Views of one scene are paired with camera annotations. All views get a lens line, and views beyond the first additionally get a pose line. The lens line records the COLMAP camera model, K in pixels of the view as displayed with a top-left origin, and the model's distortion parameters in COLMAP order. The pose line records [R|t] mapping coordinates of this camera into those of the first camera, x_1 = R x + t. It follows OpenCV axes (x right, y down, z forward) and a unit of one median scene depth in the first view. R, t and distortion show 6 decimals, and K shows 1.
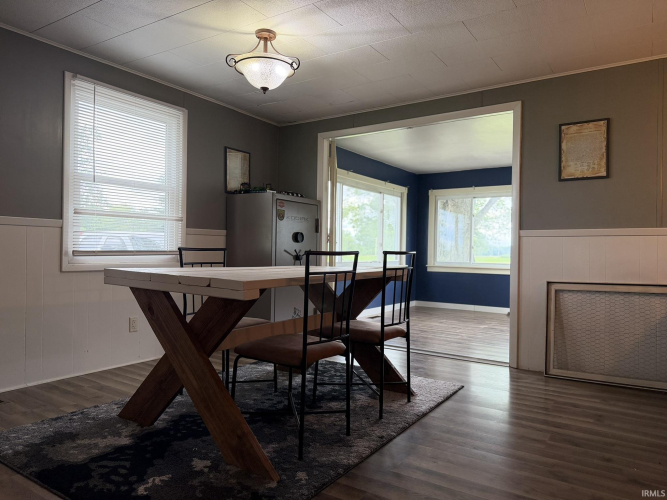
lens RADIAL K [[470.2, 0, 334.9], [0, 470.2, 253.8], [0, 0, 1]] dist [0.023423, -0.018383]
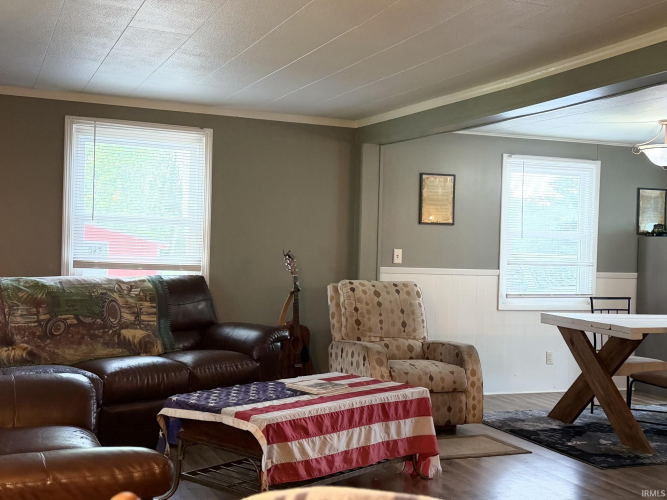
lens RADIAL K [[850.7, 0, 336.6], [0, 850.7, 251.9], [0, 0, 1]] dist [0.099672, 0.000000]
pose [[0.825929, 0.008946, -0.563703, 0.454917], [-0.017926, 0.999785, -0.010397, -0.109978], [0.563489, 0.018692, 0.825912, -1.451718]]
